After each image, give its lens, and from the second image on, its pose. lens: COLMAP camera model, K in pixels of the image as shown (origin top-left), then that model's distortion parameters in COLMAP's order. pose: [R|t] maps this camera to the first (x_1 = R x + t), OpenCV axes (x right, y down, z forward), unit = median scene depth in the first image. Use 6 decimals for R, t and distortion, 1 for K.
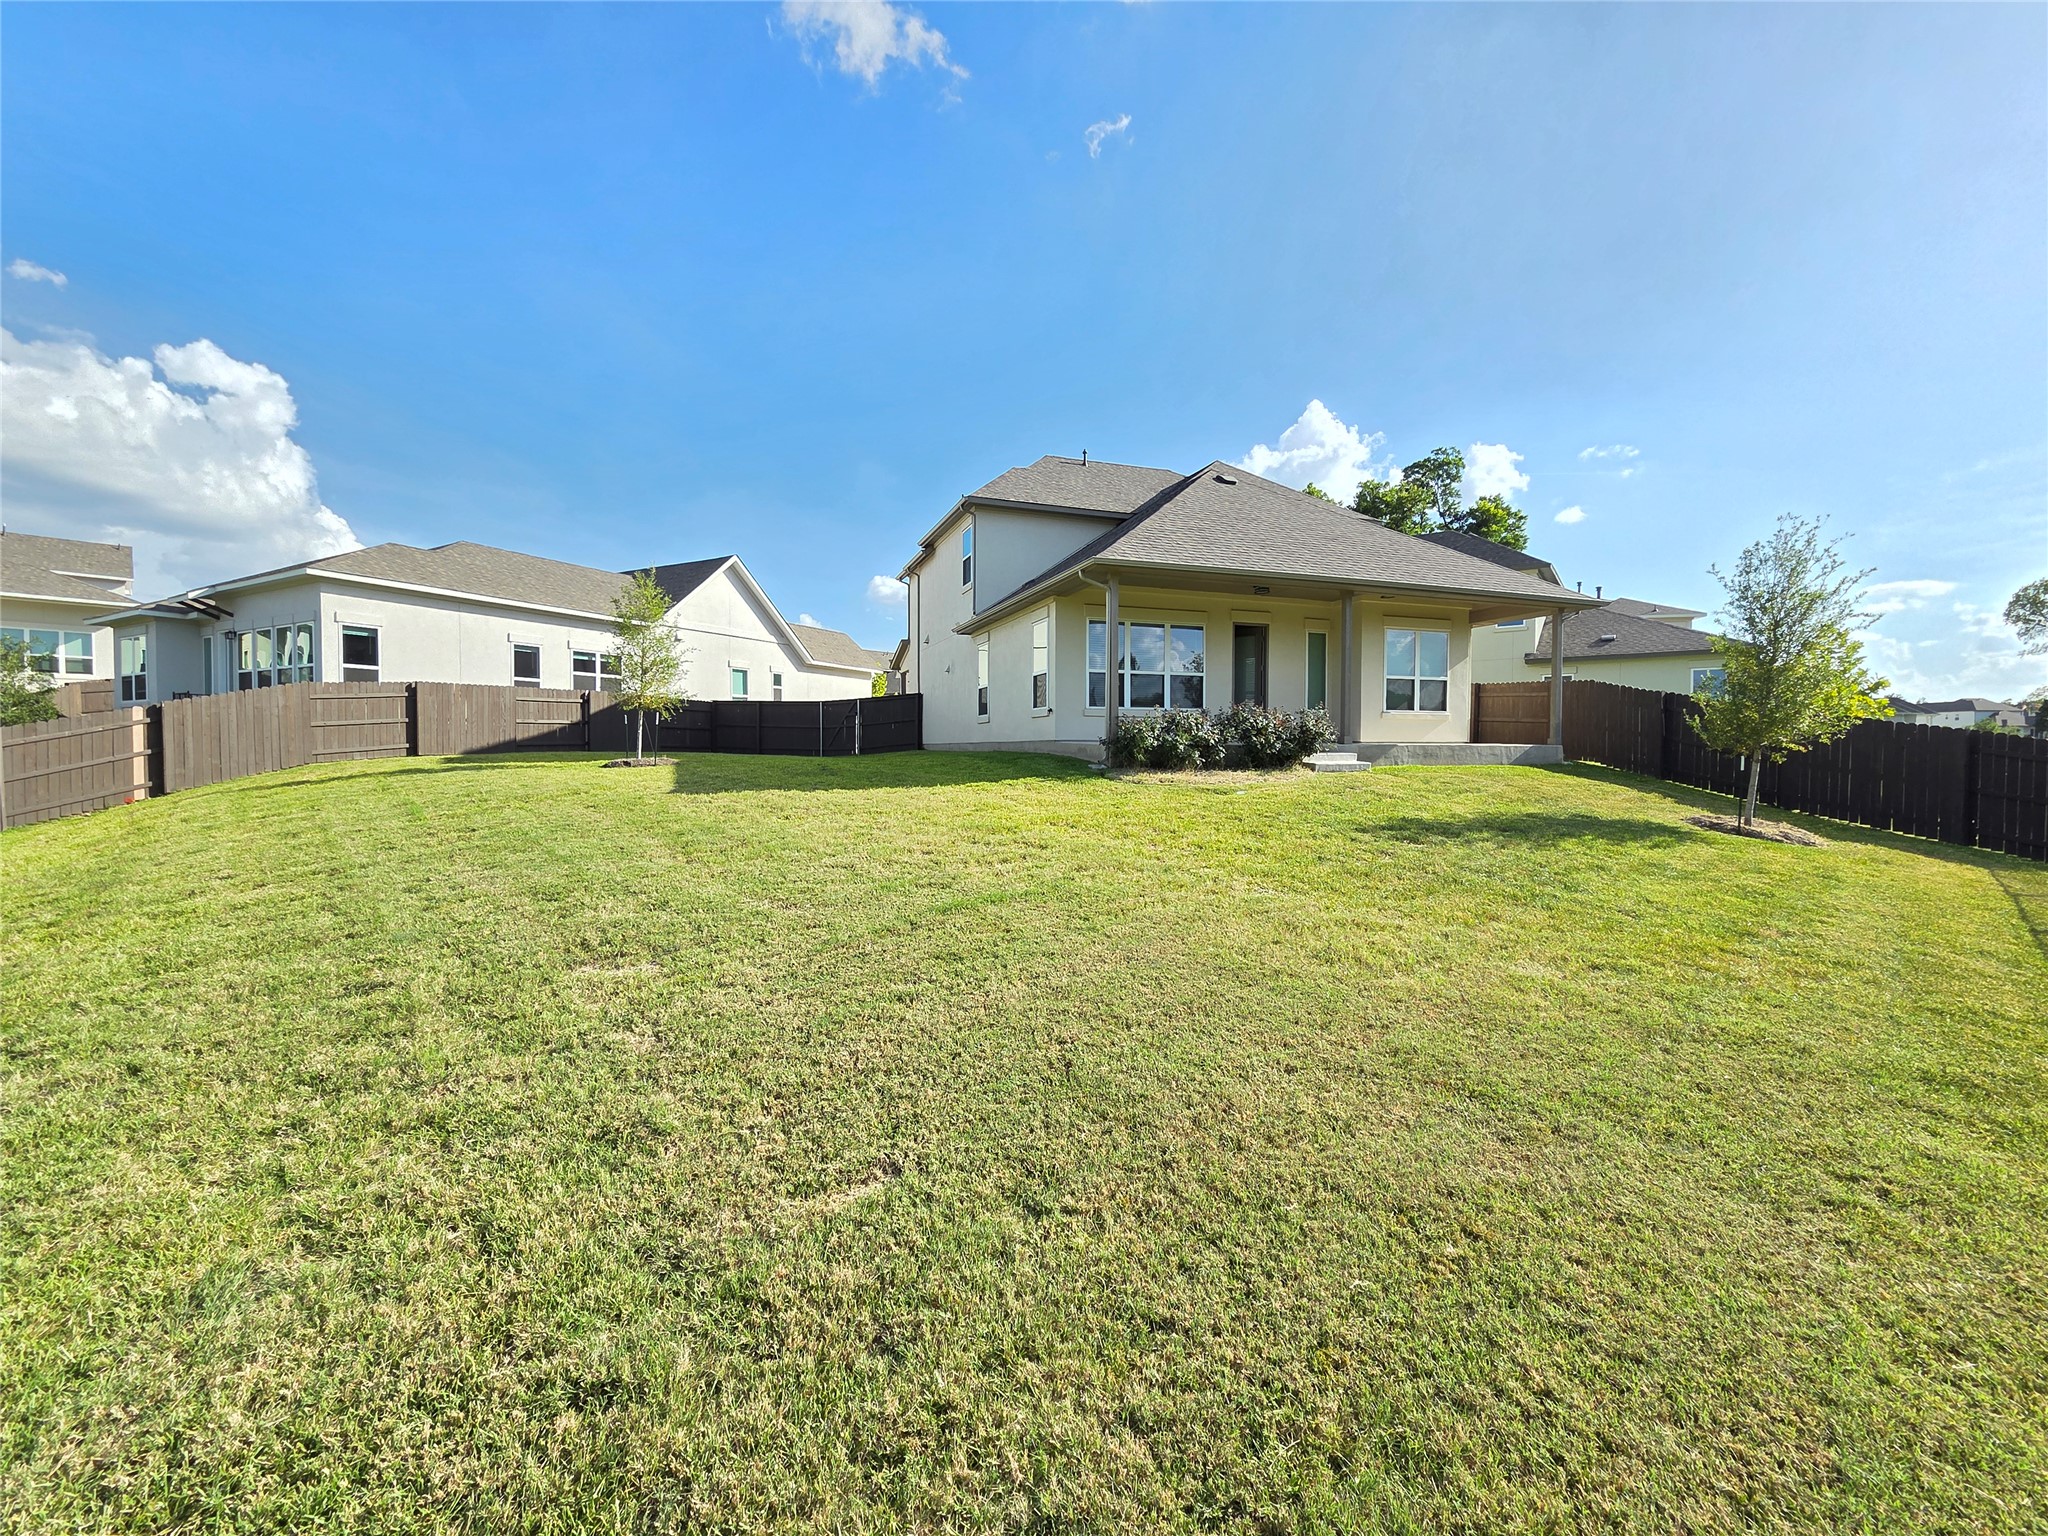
lens RADIAL K [[834.1, 0, 1023.6], [0, 834.1, 771.0], [0, 0, 1]] dist [-0.002191, 0.000540]
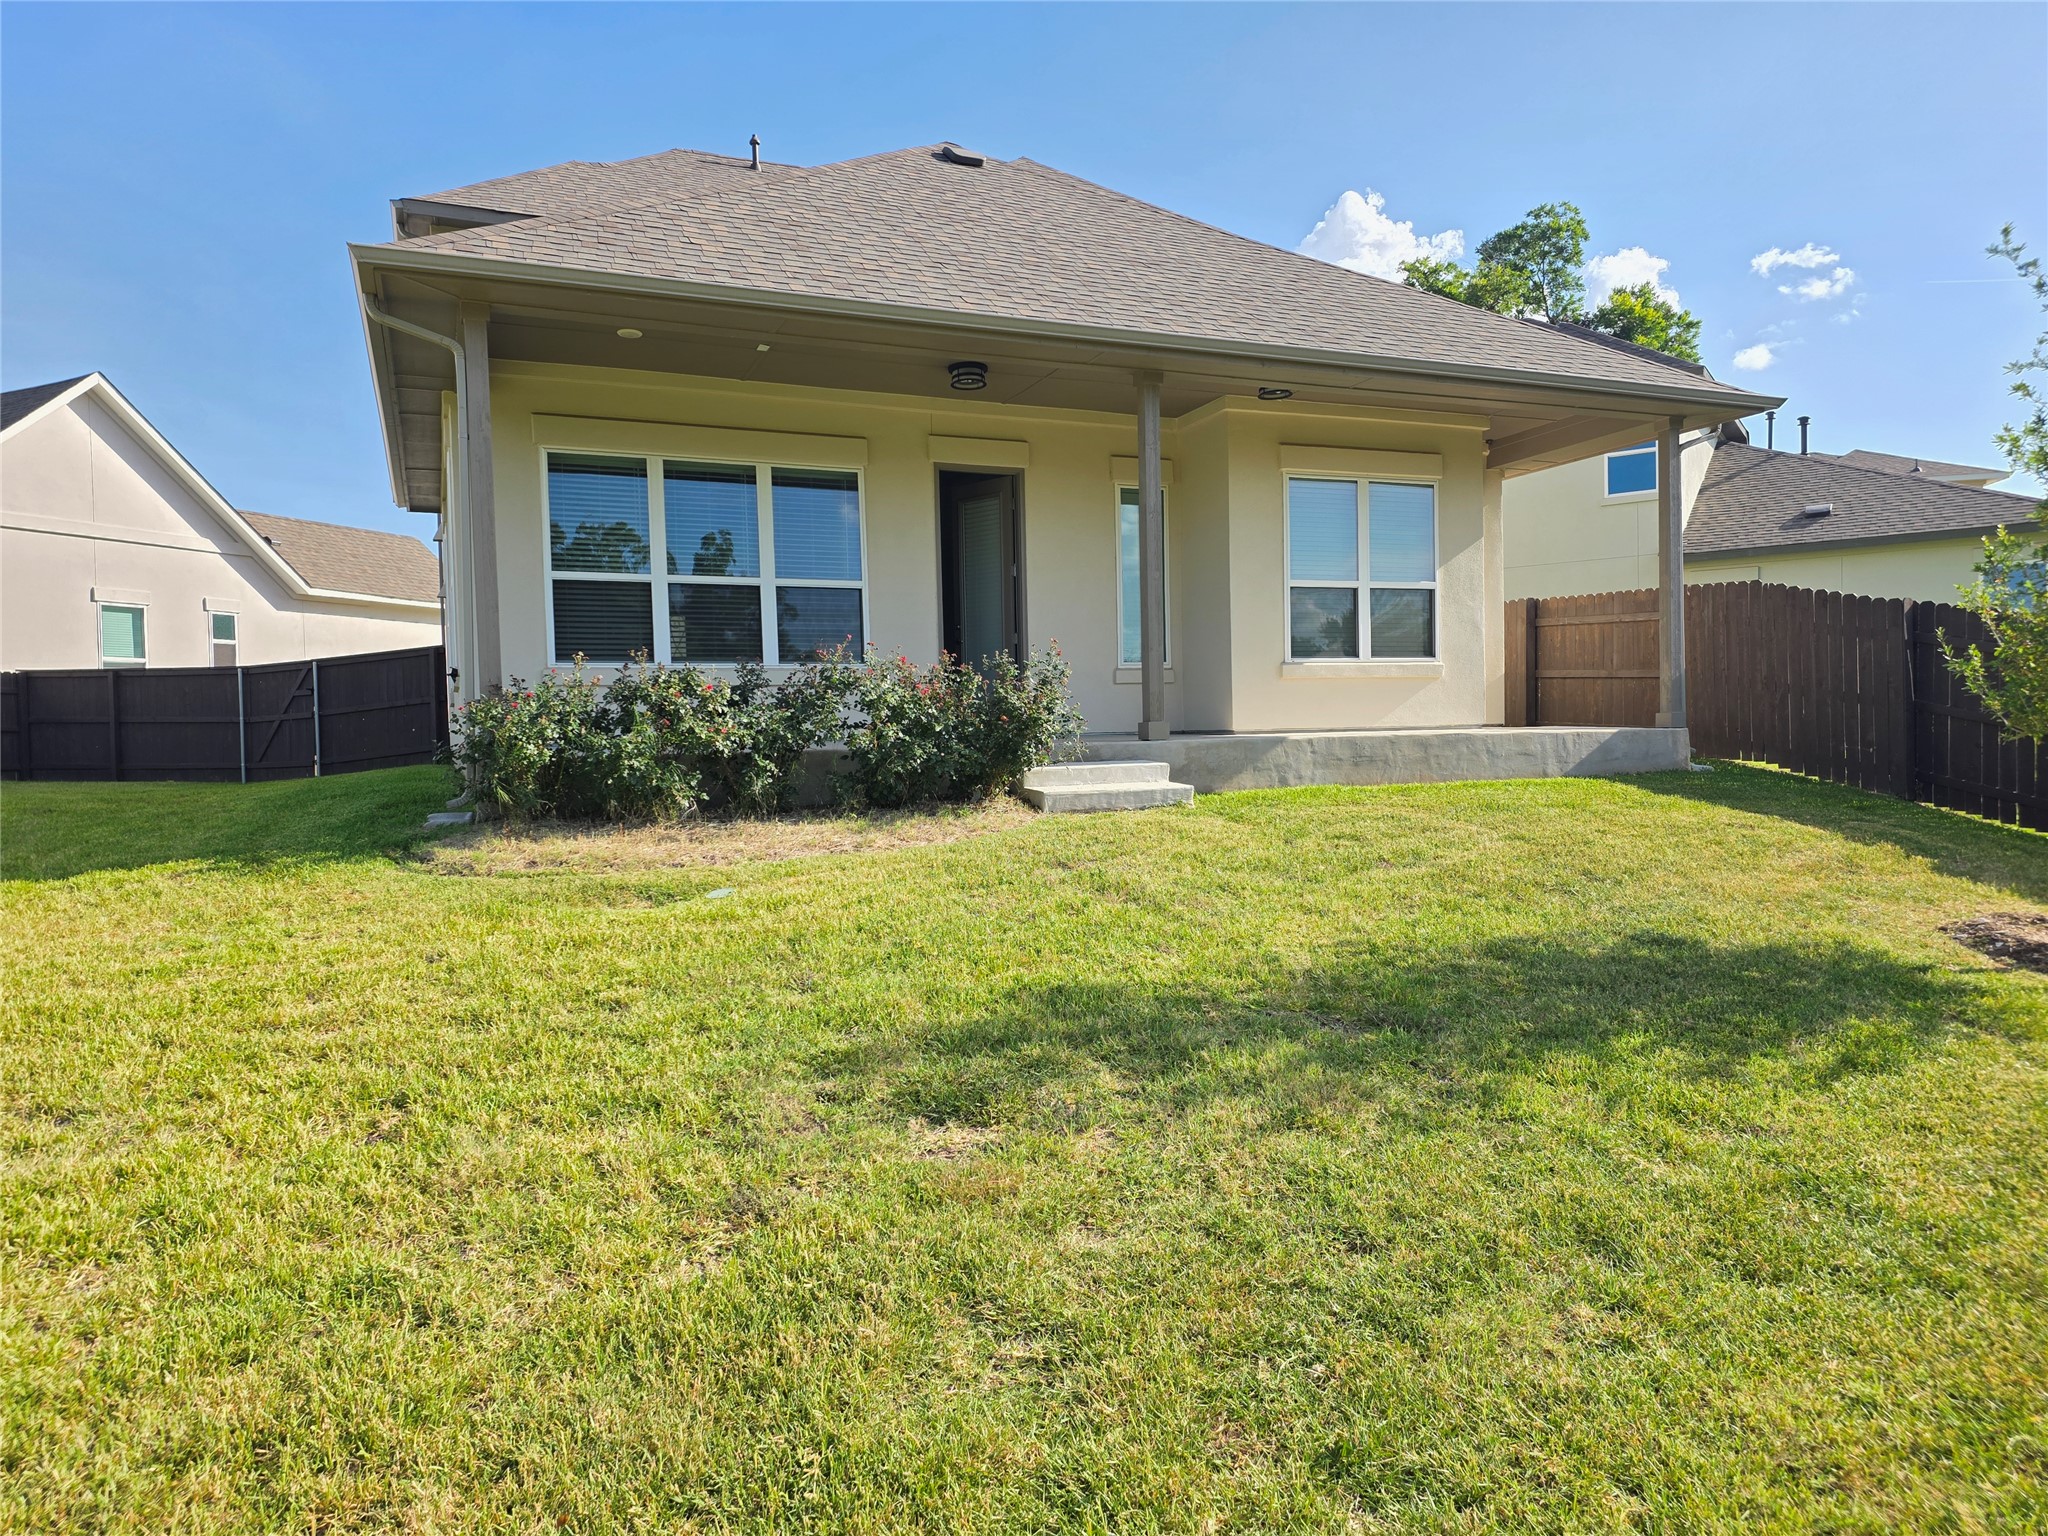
lens RADIAL K [[1333.0, 0, 1020.0], [0, 1333.0, 757.4], [0, 0, 1]] dist [0.036453, -0.001819]
pose [[0.998398, -0.024563, 0.050979, 0.254404], [0.025241, 0.999601, -0.012686, -0.015068], [-0.050647, 0.013952, 0.998619, 0.302966]]
